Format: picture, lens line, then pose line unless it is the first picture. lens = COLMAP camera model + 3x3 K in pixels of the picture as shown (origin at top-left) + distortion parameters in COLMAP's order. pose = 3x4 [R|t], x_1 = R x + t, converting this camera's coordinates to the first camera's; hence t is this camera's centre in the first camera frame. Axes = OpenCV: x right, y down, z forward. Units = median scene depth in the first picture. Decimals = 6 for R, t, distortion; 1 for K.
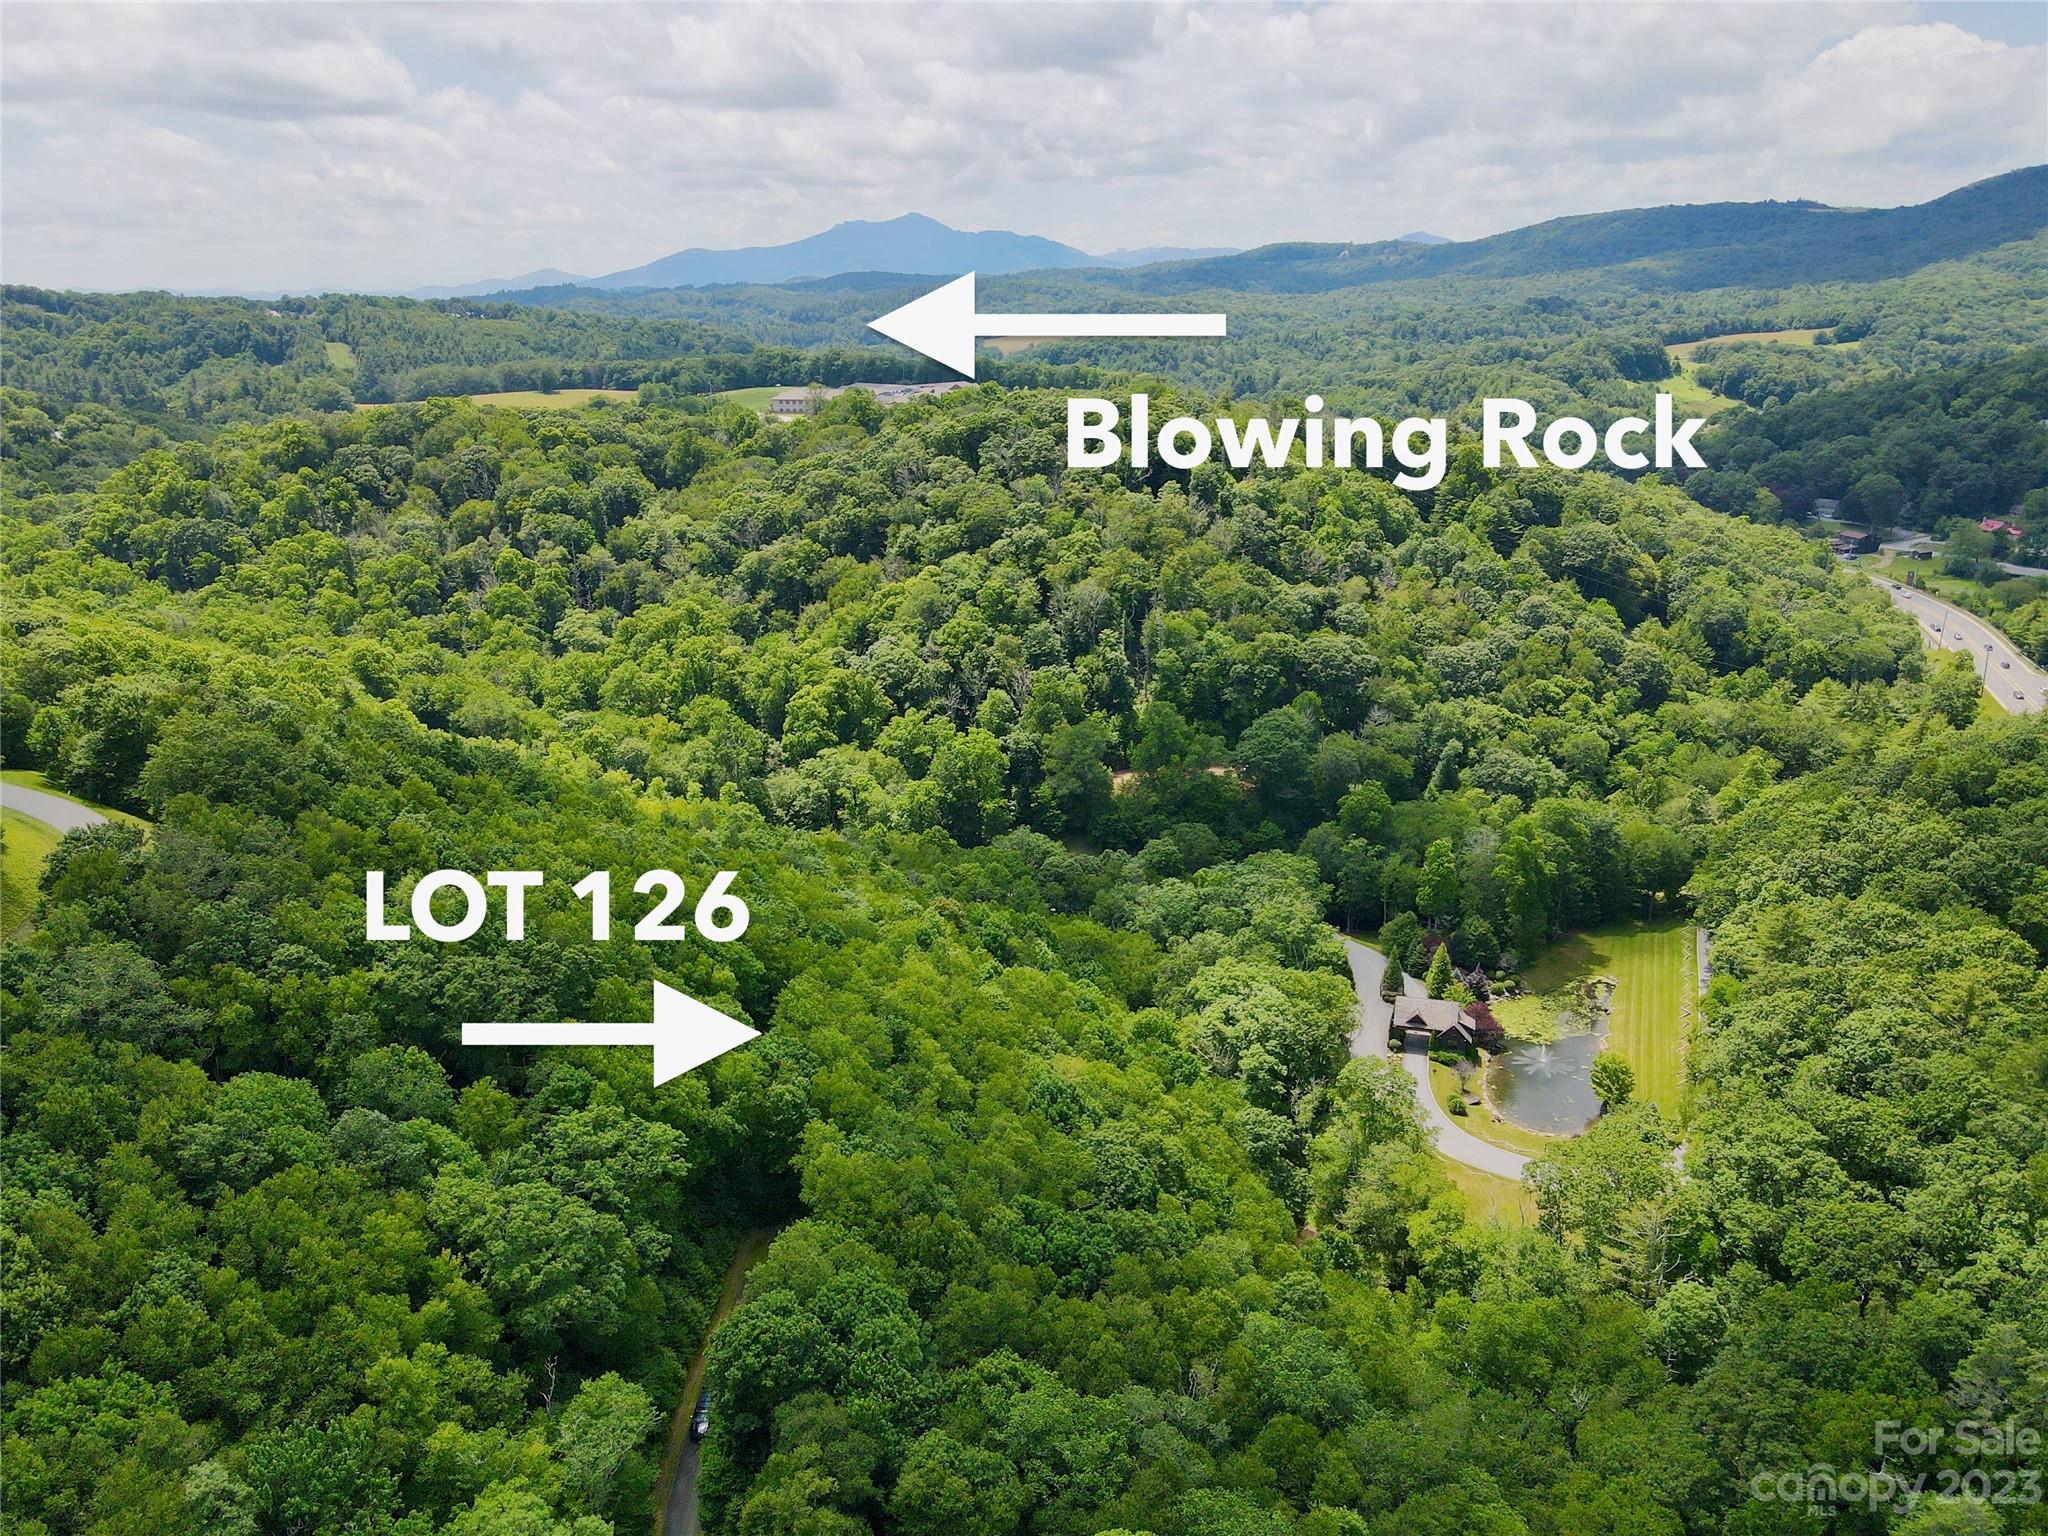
lens RADIAL K [[1518.3, 0, 1017.8], [0, 1518.3, 770.6], [0, 0, 1]] dist [0.008951, 0.015554]
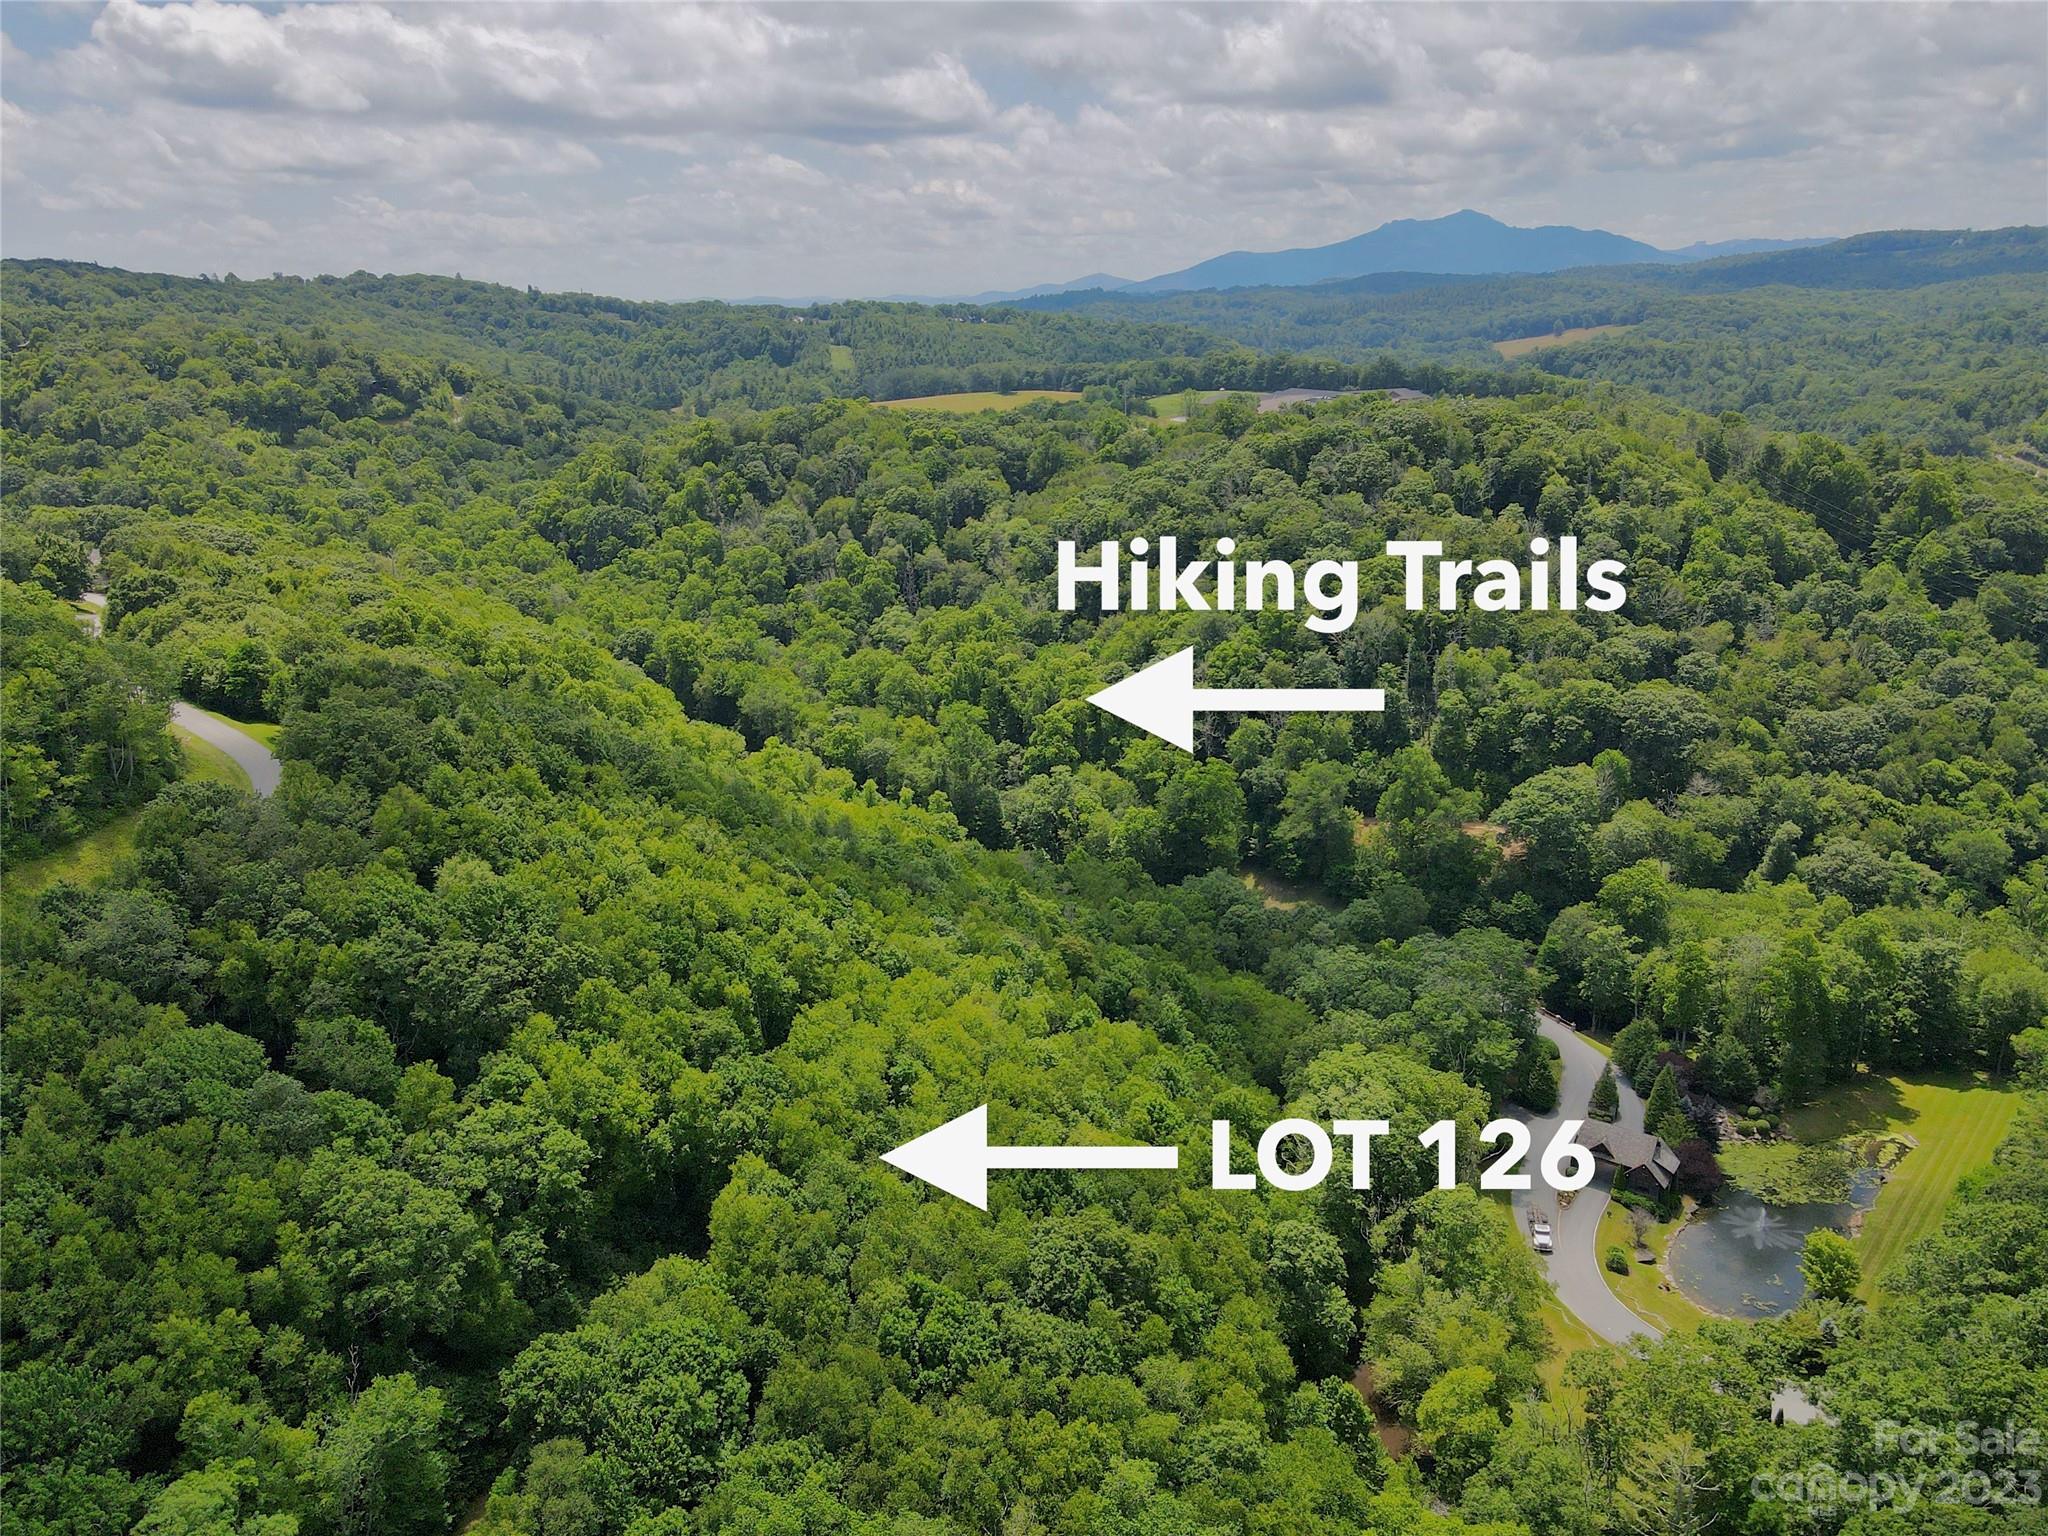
lens RADIAL K [[1518.3, 0, 1017.8], [0, 1518.3, 770.6], [0, 0, 1]] dist [0.008951, 0.015554]
pose [[0.941936, 0.093049, -0.322642, 0.129375], [-0.093289, 0.995530, 0.014755, -0.018113], [0.322572, 0.016200, 0.946406, 0.051894]]
